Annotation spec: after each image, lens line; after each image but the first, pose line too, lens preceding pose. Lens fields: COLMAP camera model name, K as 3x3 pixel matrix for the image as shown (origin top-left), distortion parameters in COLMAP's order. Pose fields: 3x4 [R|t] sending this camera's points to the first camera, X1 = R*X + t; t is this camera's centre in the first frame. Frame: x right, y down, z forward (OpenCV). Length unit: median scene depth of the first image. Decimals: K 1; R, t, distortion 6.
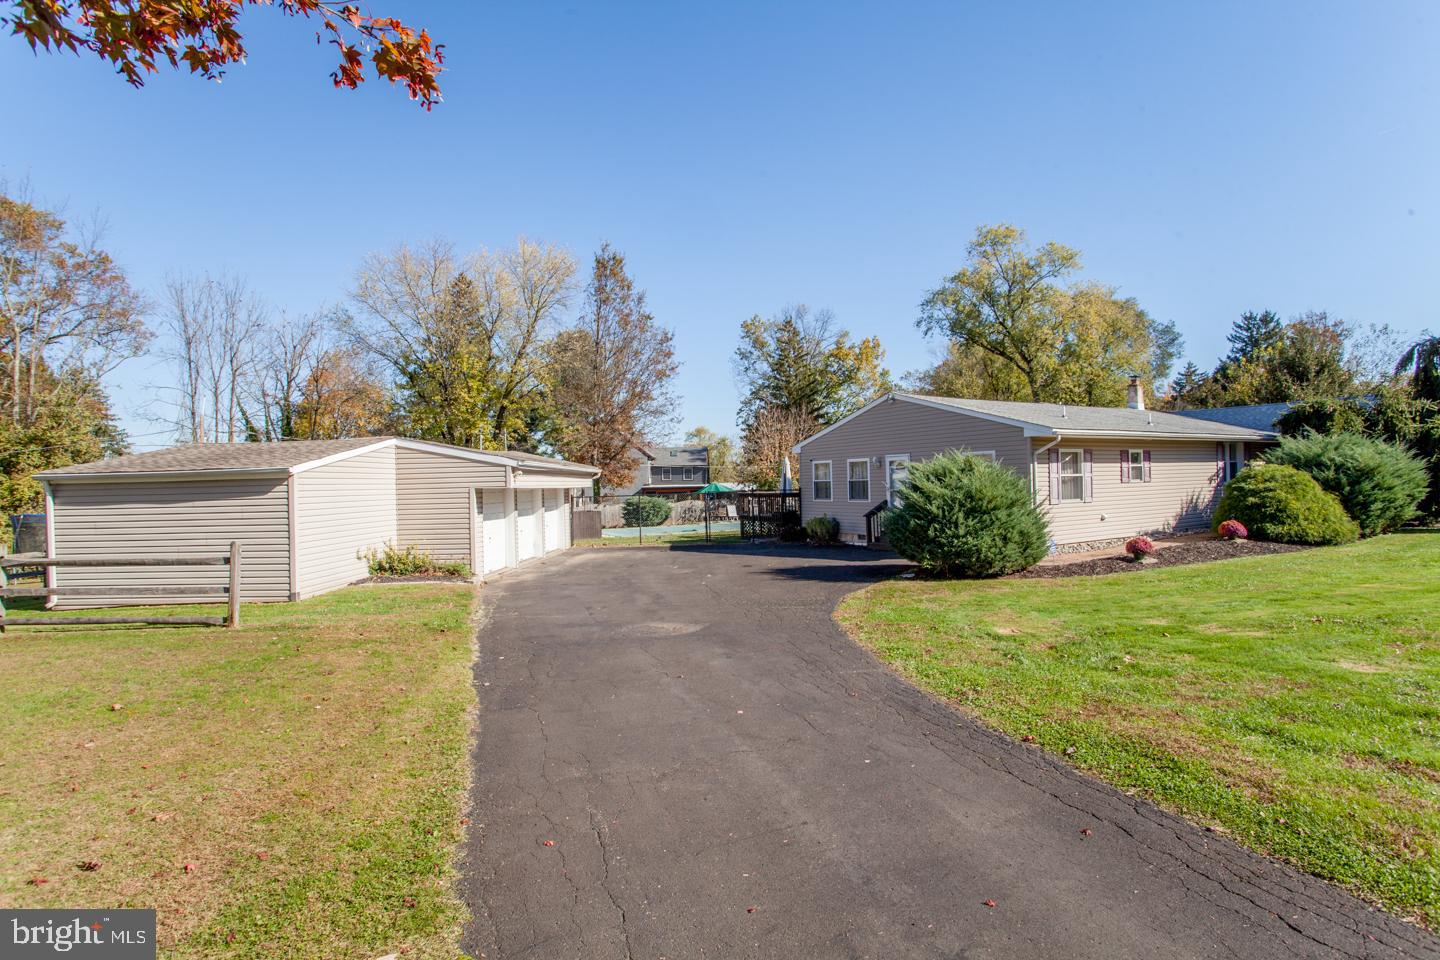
lens RADIAL K [[689.0, 0, 725.9], [0, 689.0, 485.9], [0, 0, 1]] dist [-0.048829, 0.009566]
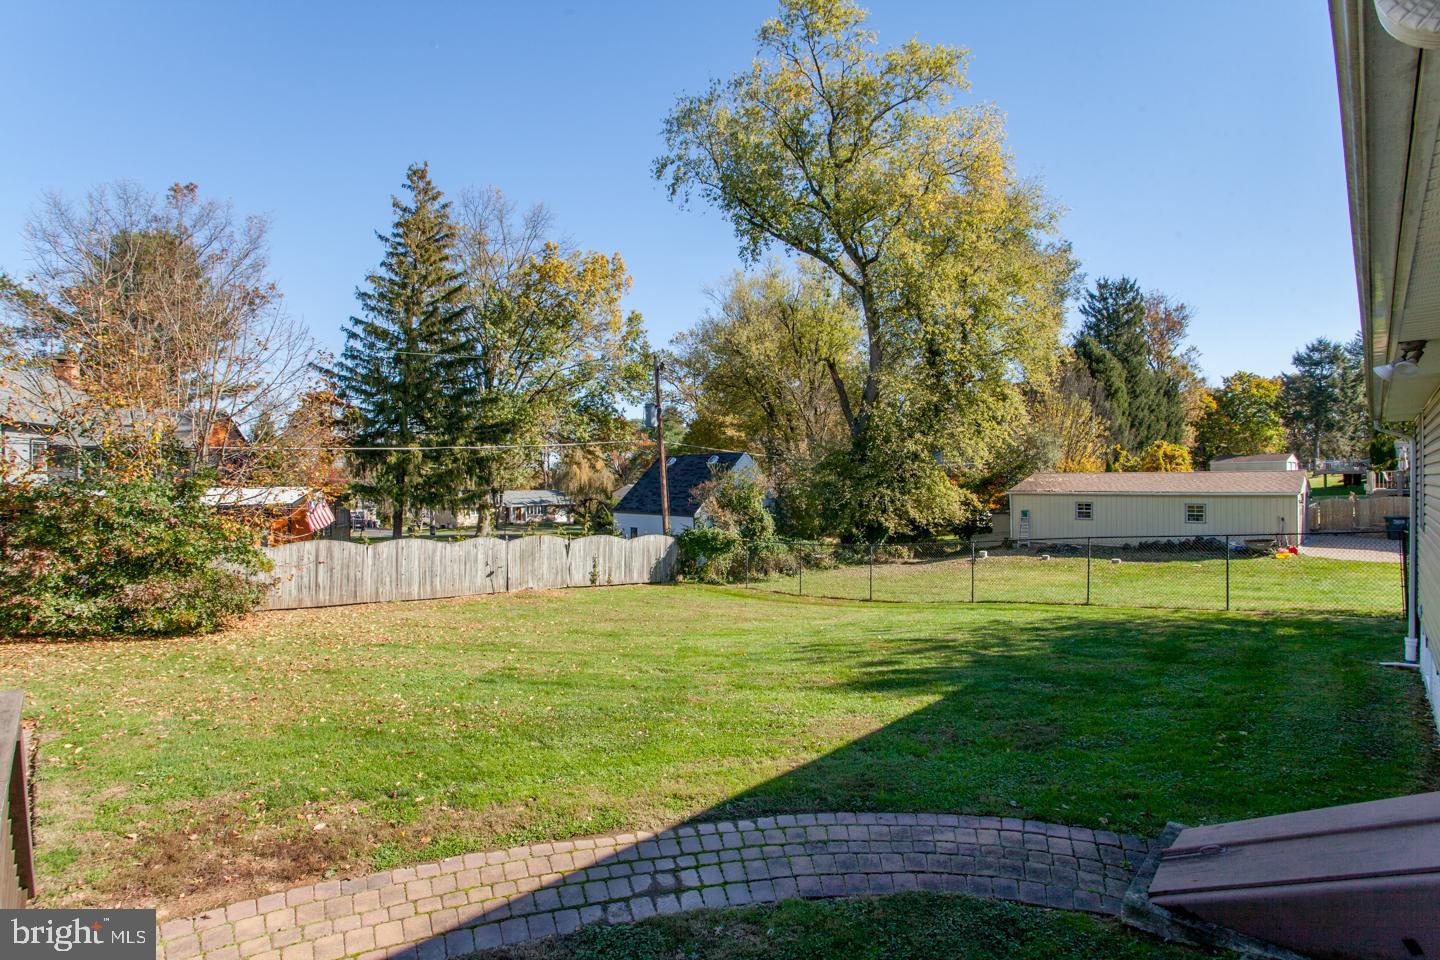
lens RADIAL K [[689.0, 0, 712.9], [0, 689.0, 486.0], [0, 0, 1]] dist [-0.048829, 0.009566]
pose [[0.964162, 0.016041, 0.264828, 0.269831], [-0.016119, 0.999868, -0.001882, -0.013267], [-0.264823, -0.002454, 0.964294, 0.723871]]
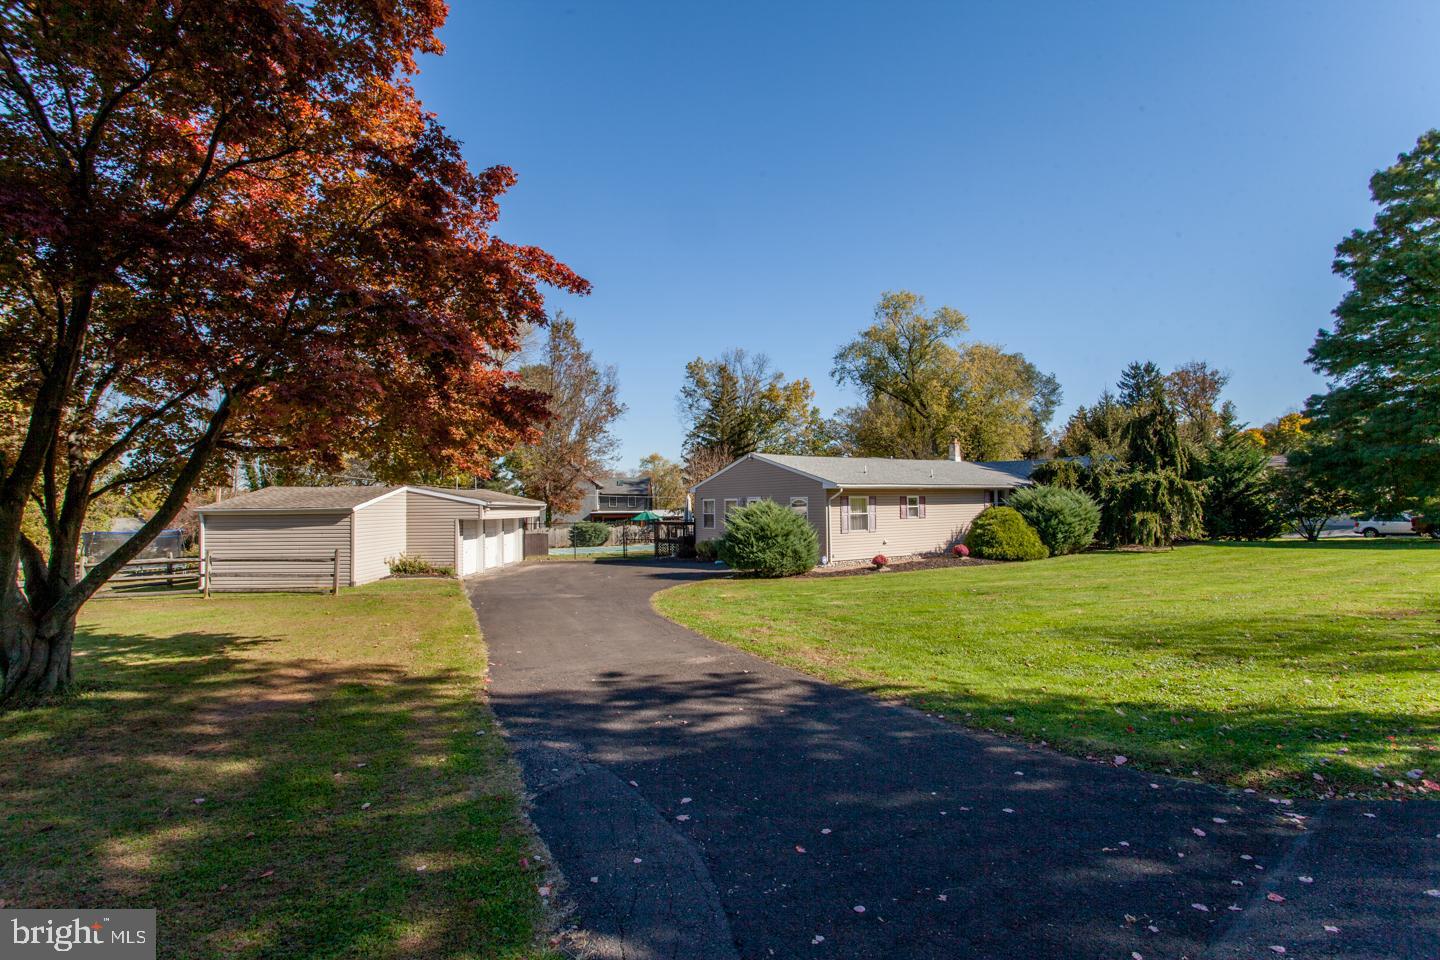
lens RADIAL K [[689.0, 0, 714.8], [0, 689.0, 480.2], [0, 0, 1]] dist [-0.048829, 0.009566]
pose [[0.999139, 0.011981, 0.039728, 0.053065], [-0.010310, 0.999064, -0.042001, -0.009197], [-0.040194, 0.041556, 0.998327, -0.203525]]
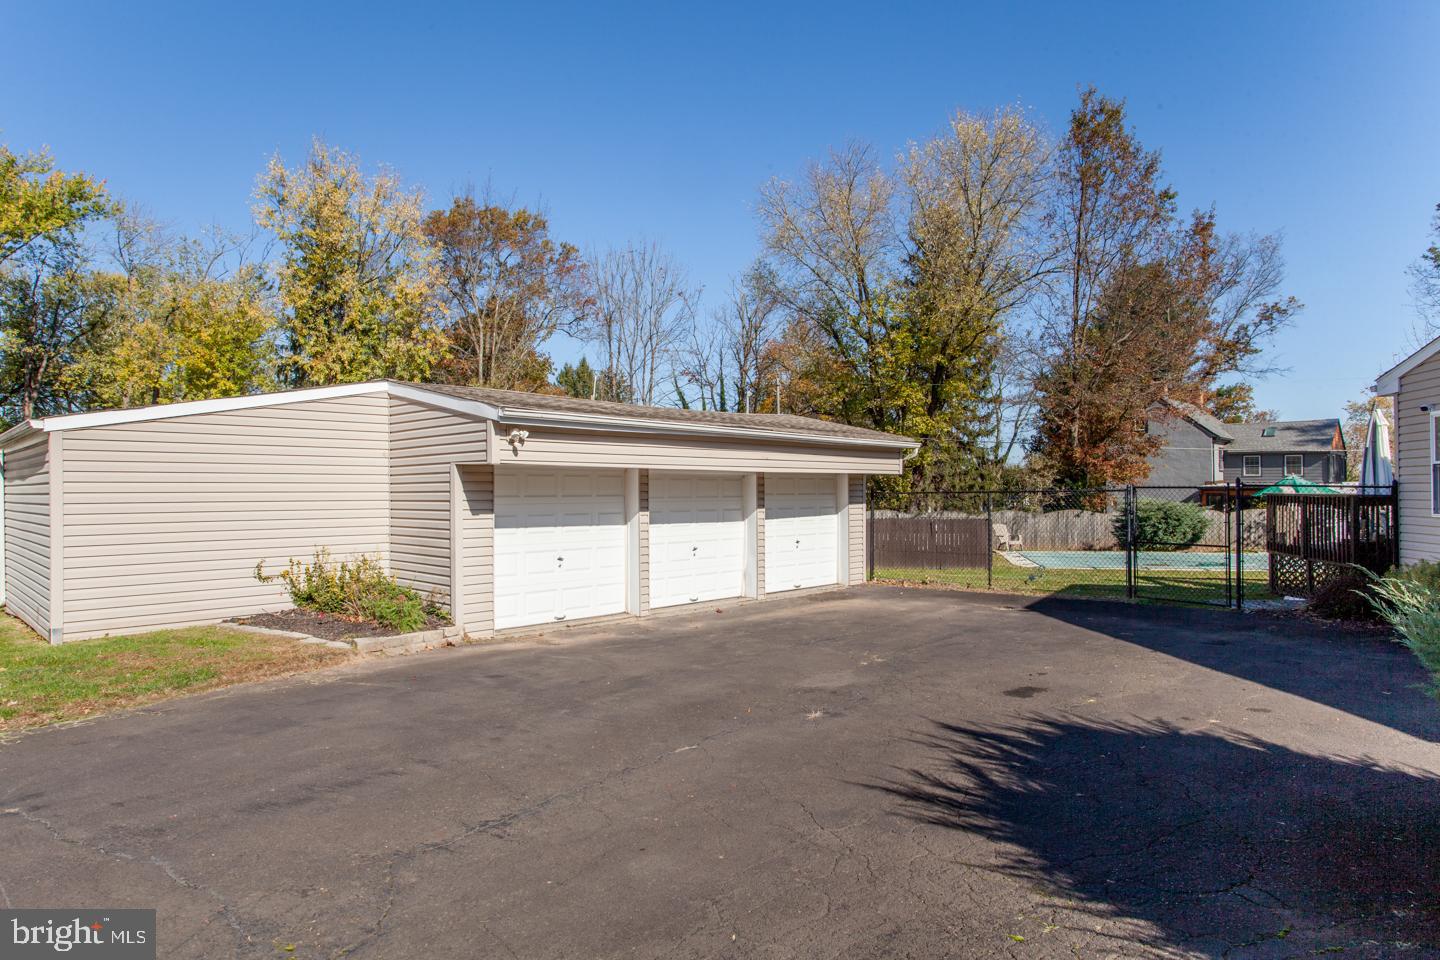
lens RADIAL K [[816.8, 0, 734.7], [0, 816.8, 476.5], [0, 0, 1]] dist [-0.017474, 0.003764]
pose [[0.743888, 0.007295, -0.668265, 0.079929], [-0.014489, 0.999881, -0.005213, 0.004863], [0.668148, 0.013561, 0.743905, 0.240452]]
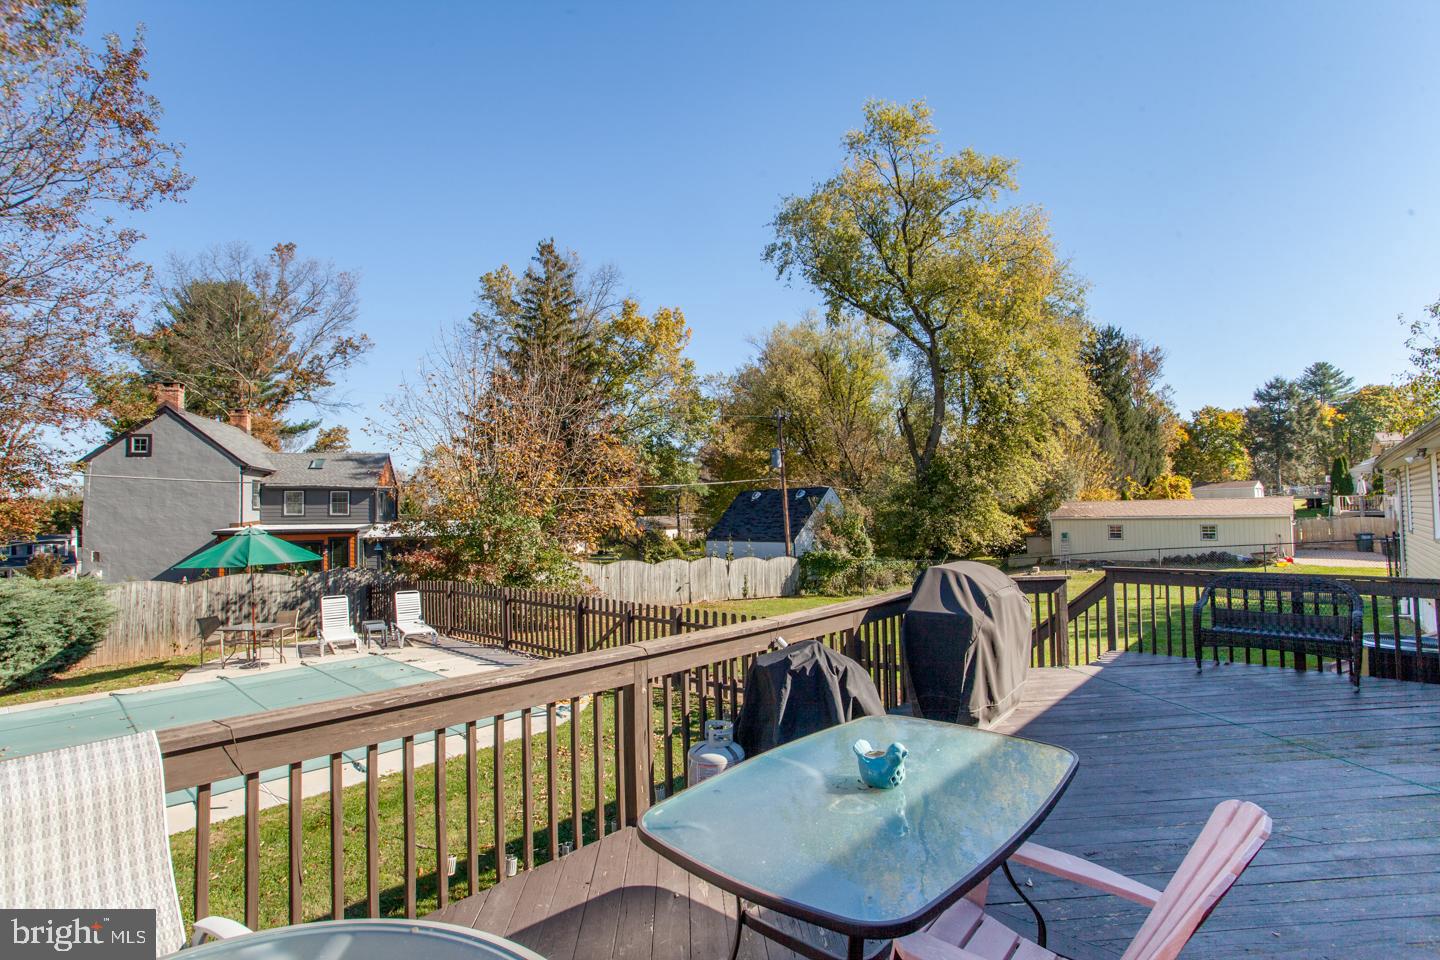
lens RADIAL K [[689.0, 0, 716.2], [0, 689.0, 486.1], [0, 0, 1]] dist [-0.048829, 0.009566]
pose [[0.950567, 0.019227, 0.309922, 0.080562], [-0.004814, 0.998874, -0.047205, -0.010467], [-0.310481, 0.043379, 0.949589, 0.643930]]
